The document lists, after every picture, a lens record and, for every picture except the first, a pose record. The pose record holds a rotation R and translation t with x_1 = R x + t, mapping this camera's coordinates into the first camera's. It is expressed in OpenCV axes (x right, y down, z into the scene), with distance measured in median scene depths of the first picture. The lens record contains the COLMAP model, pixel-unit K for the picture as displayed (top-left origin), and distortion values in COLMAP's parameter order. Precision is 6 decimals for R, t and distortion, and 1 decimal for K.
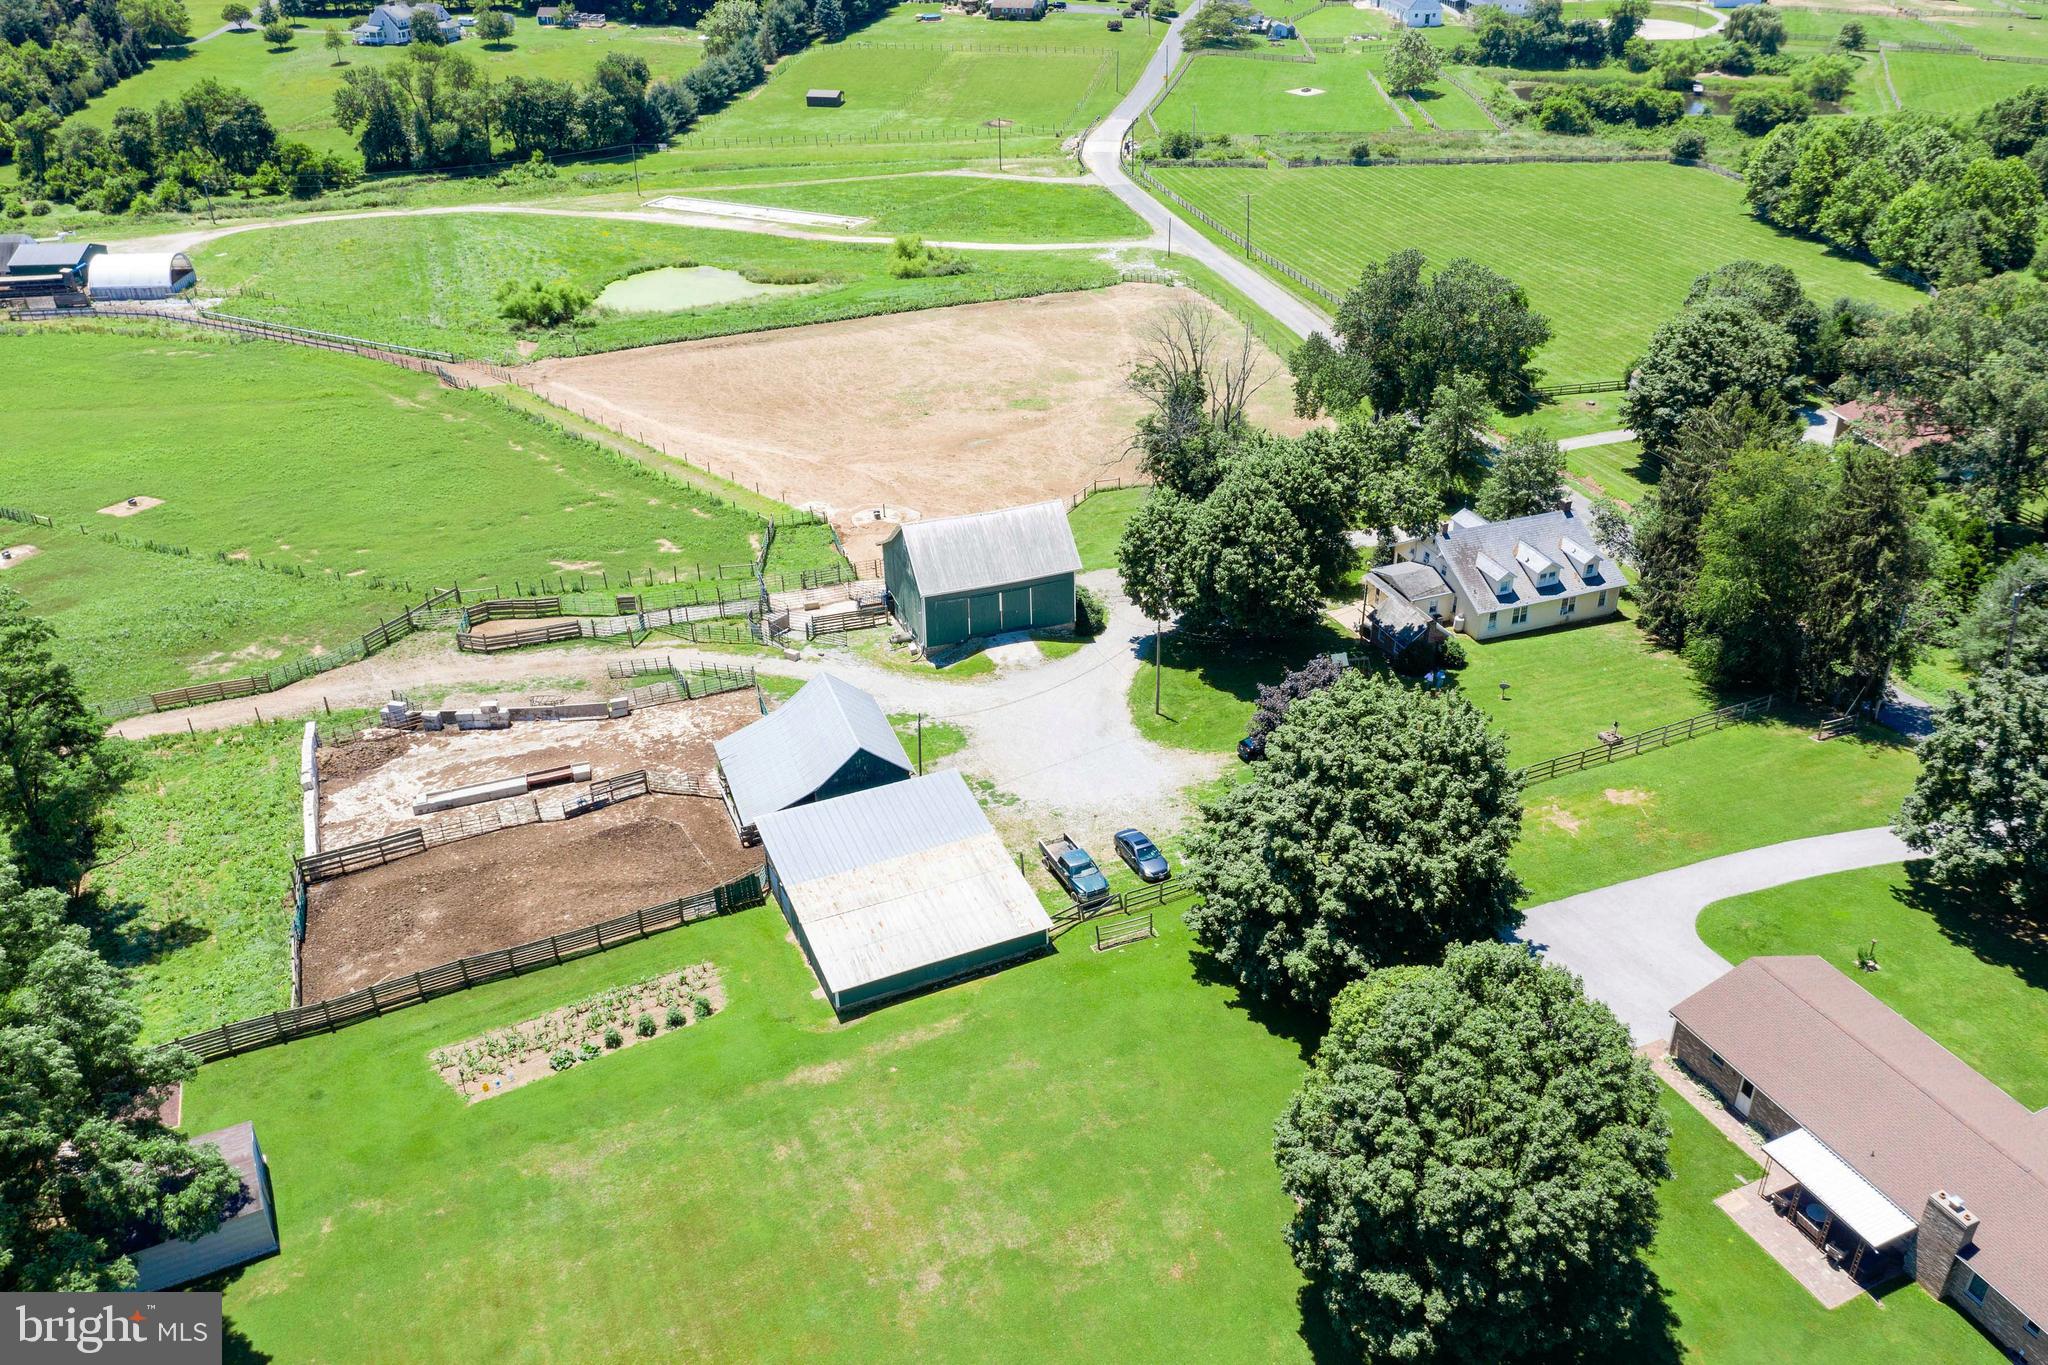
lens RADIAL K [[1602.6, 0, 1033.0], [0, 1602.6, 690.4], [0, 0, 1]] dist [-0.020807, 0.007822]
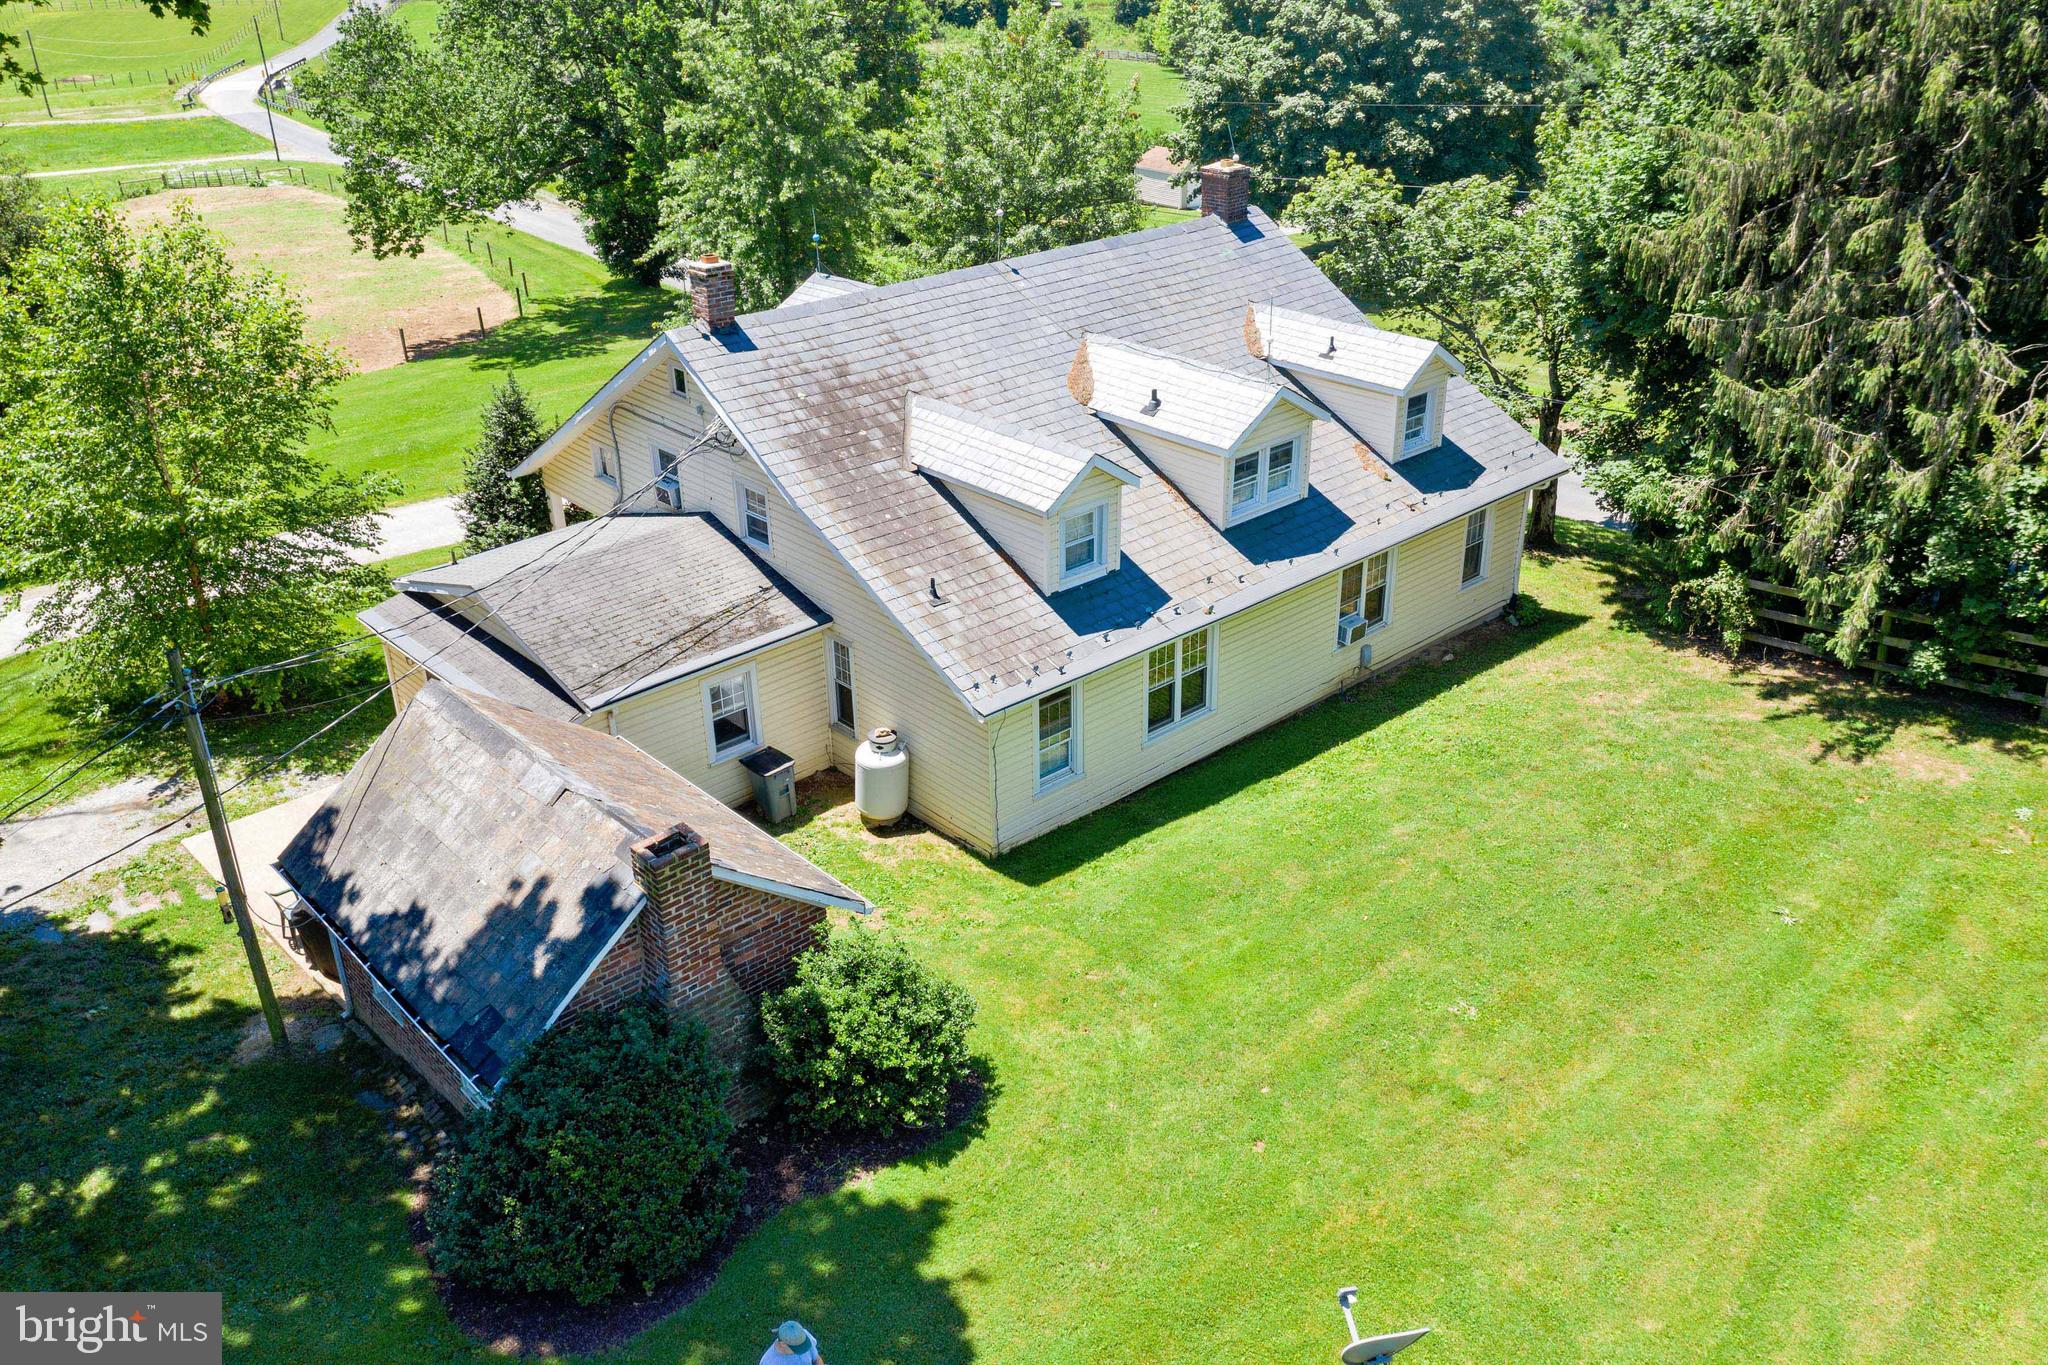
lens RADIAL K [[1602.6, 0, 1033.0], [0, 1602.6, 690.4], [0, 0, 1]] dist [-0.020807, 0.007822]
pose [[0.925889, -0.166648, 0.339054, 0.222161], [0.186835, 0.982005, -0.027545, -0.043824], [-0.328362, 0.088851, 0.940364, 0.822441]]
